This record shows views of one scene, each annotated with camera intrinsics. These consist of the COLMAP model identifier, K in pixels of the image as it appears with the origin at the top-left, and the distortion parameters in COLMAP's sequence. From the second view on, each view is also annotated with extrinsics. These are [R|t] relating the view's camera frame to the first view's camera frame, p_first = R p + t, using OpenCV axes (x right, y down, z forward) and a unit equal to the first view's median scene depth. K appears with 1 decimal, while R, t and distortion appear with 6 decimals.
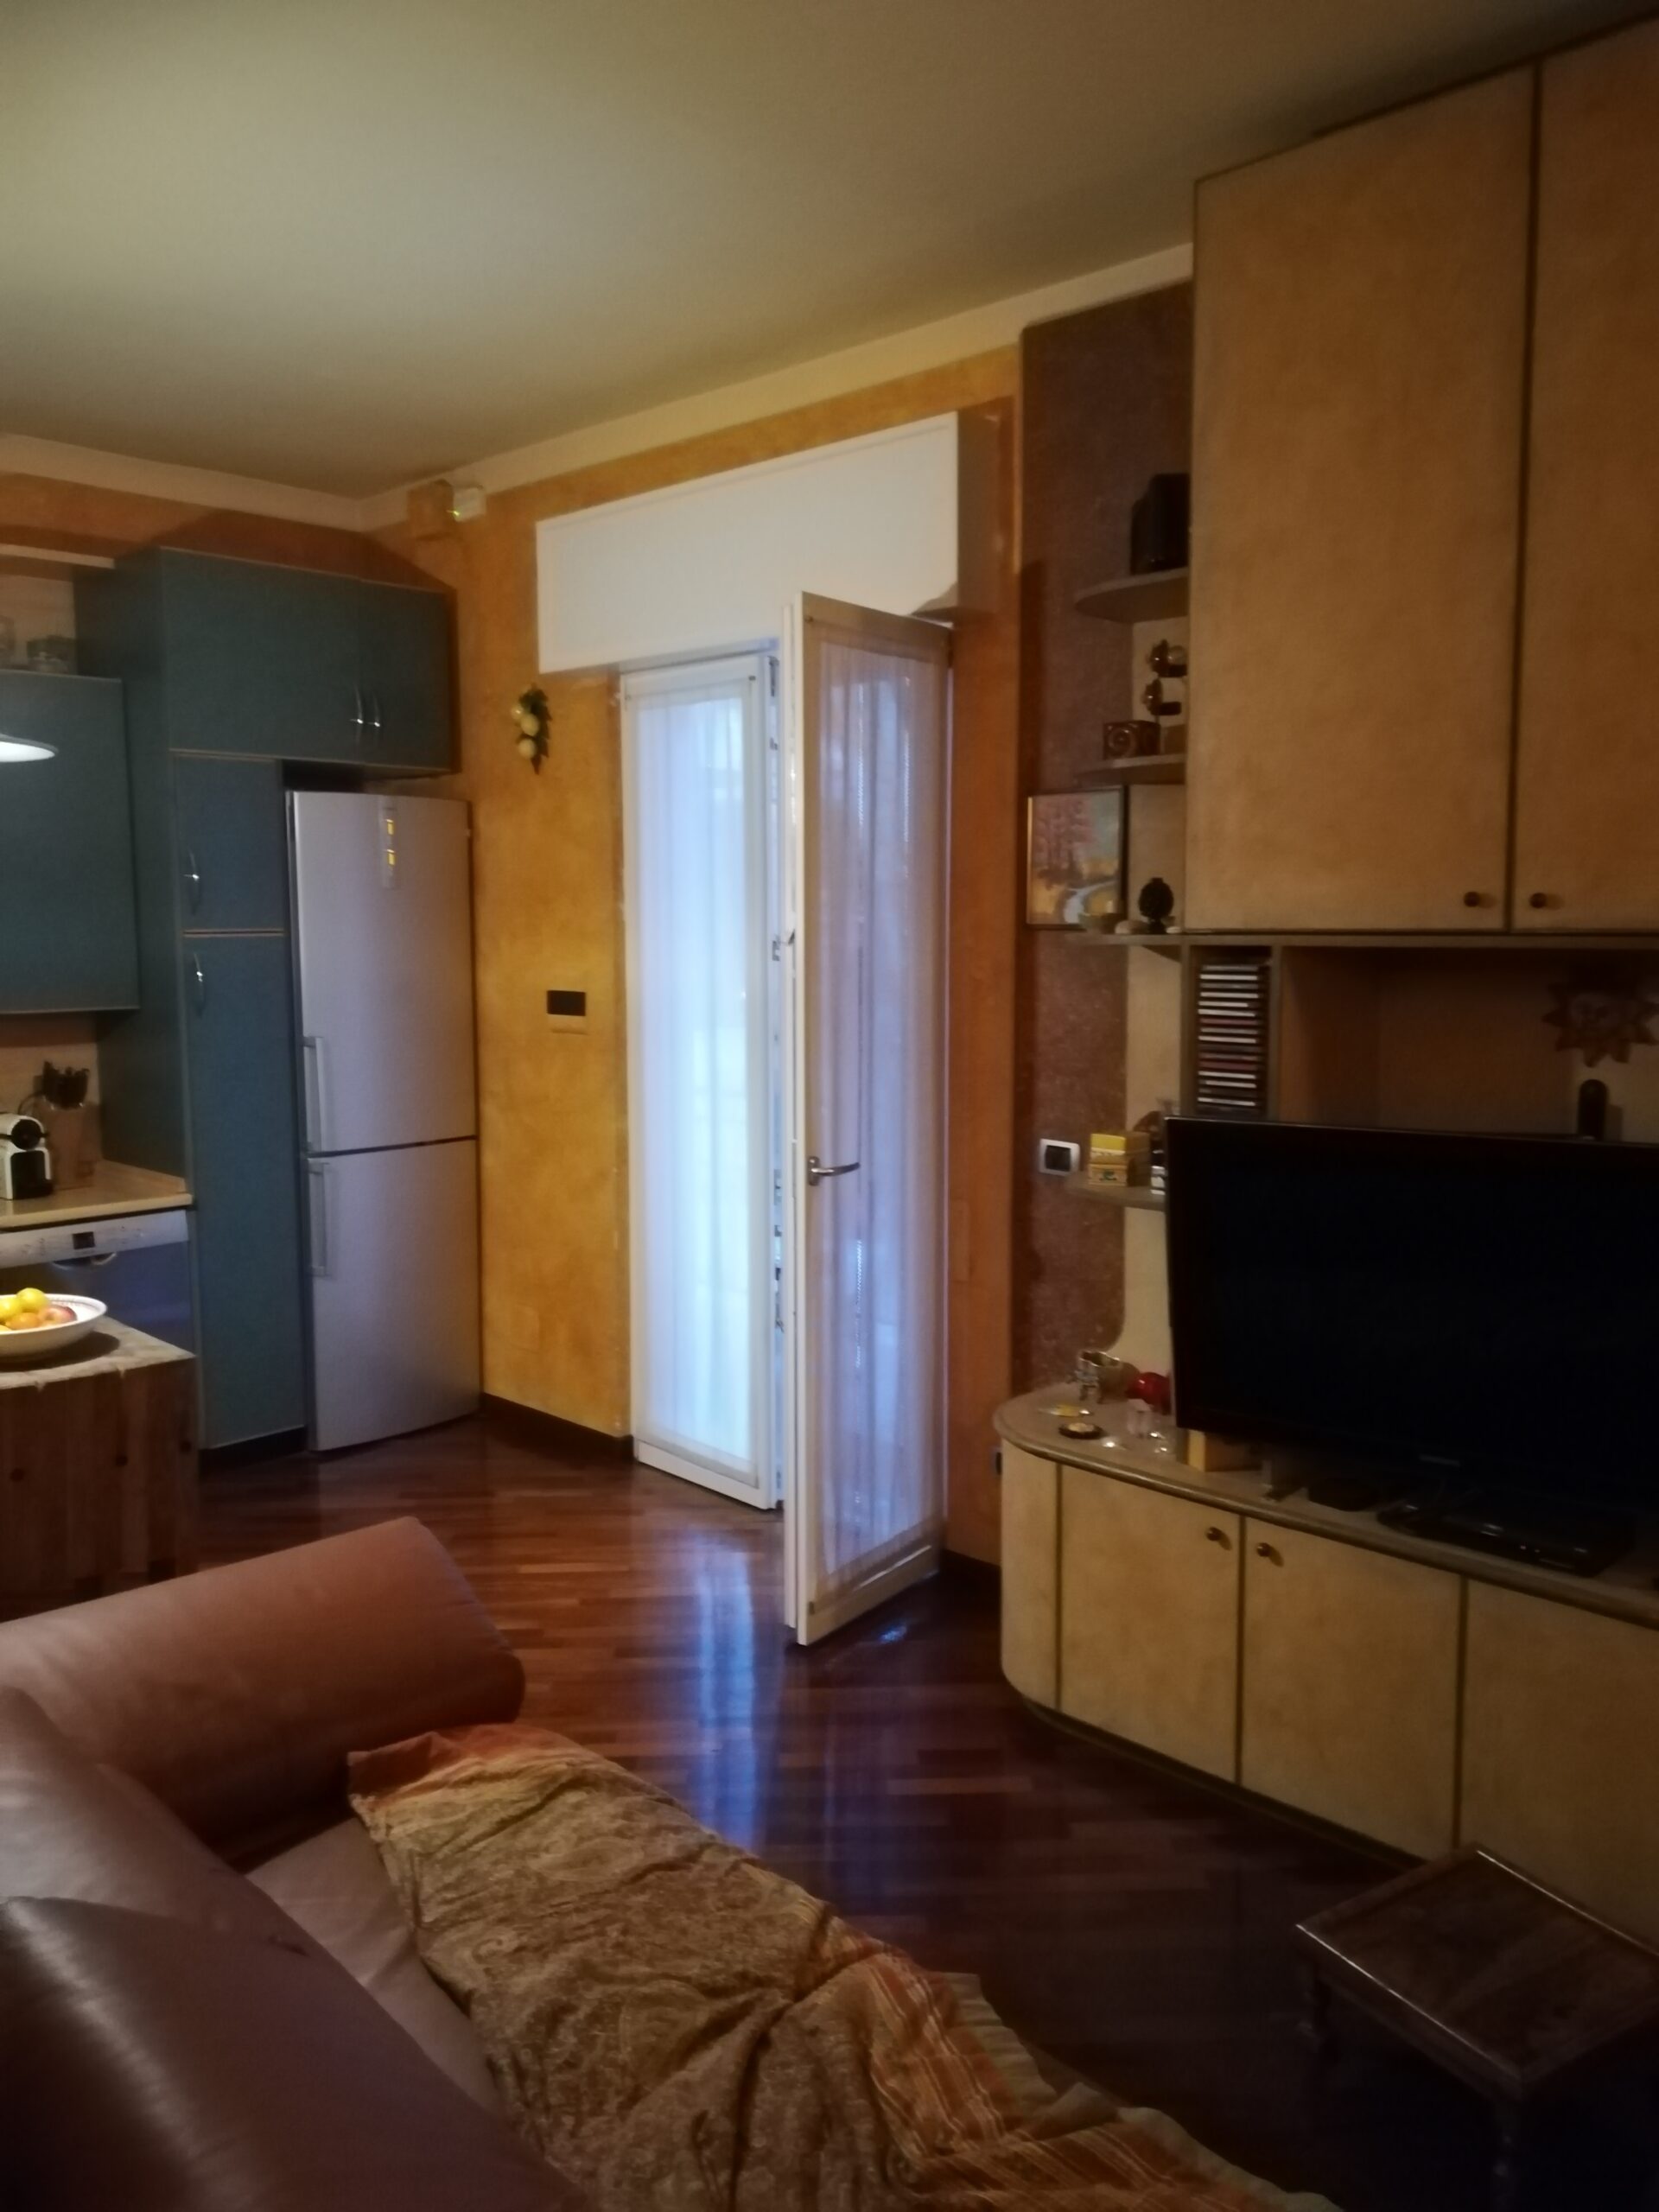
lens RADIAL K [[1740.6, 0, 829.5], [0, 1740.6, 1106.0], [0, 0, 1]] dist [0.003432, -0.045559]
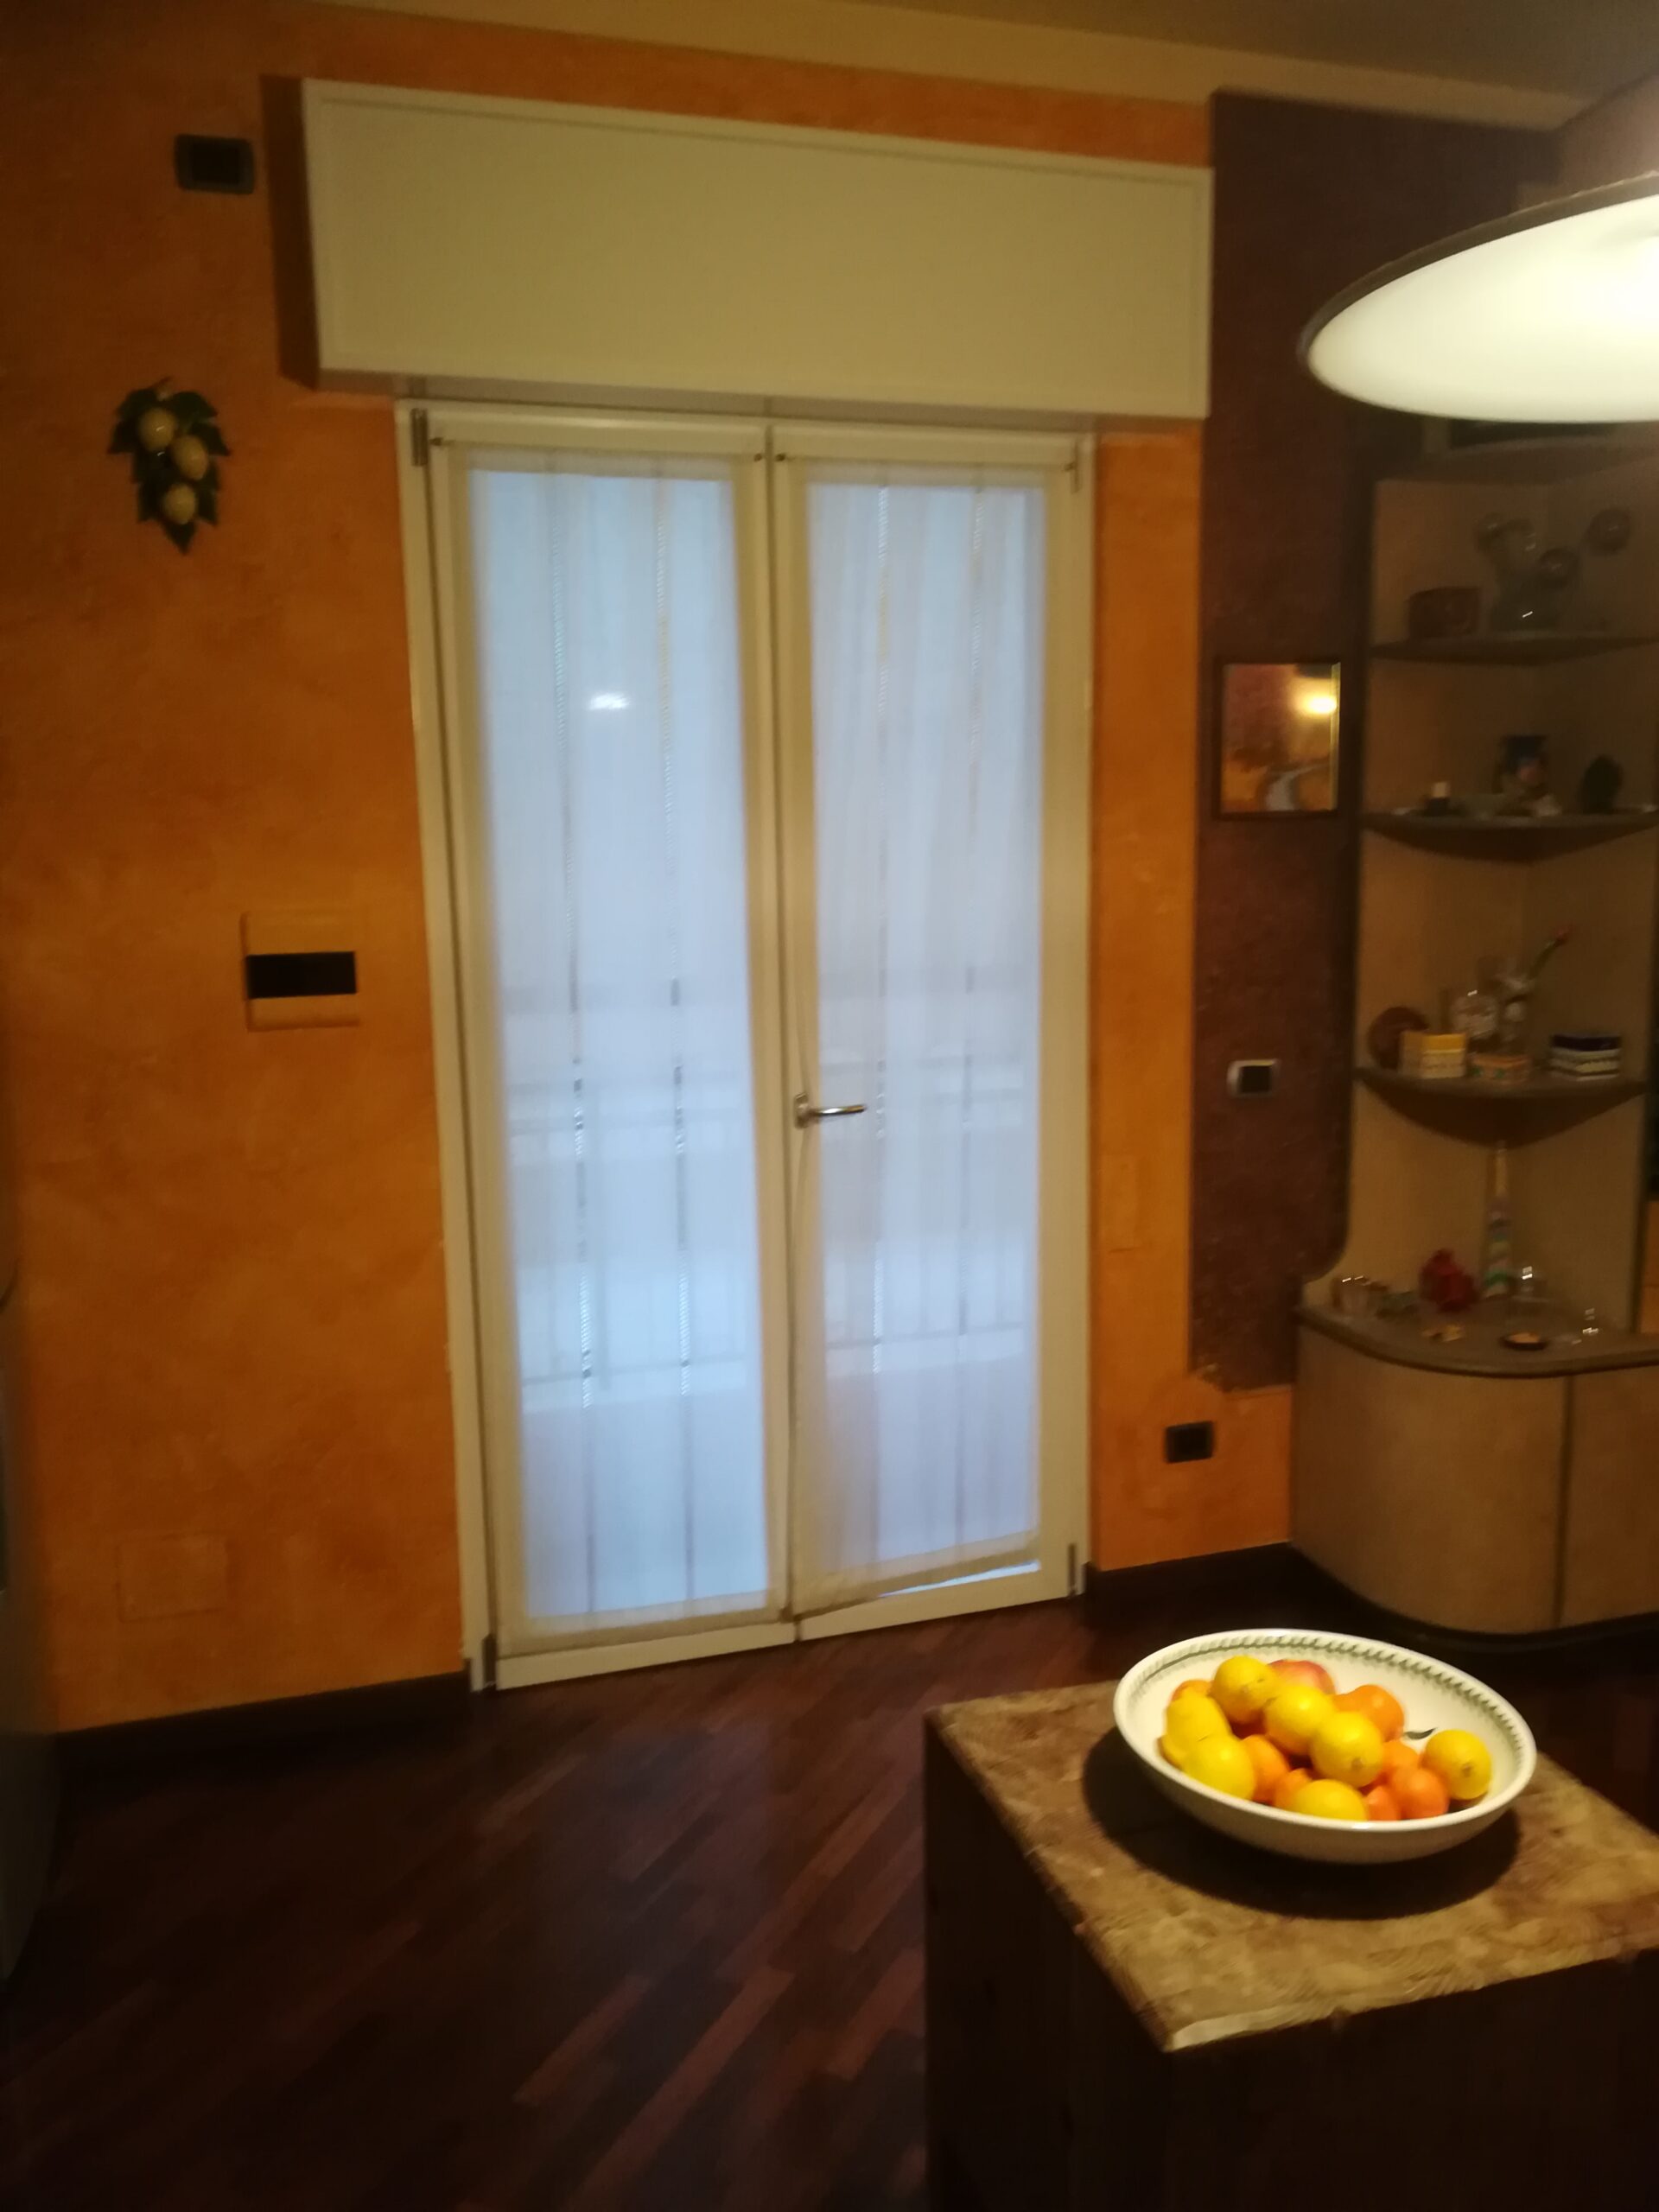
lens RADIAL K [[1740.6, 0, 829.5], [0, 1740.6, 1106.0], [0, 0, 1]] dist [0.003432, -0.045559]
pose [[0.472887, -0.149651, 0.868322, -0.630922], [0.114743, 0.987539, 0.107709, -0.065147], [-0.873620, 0.048700, 0.484166, 0.646528]]
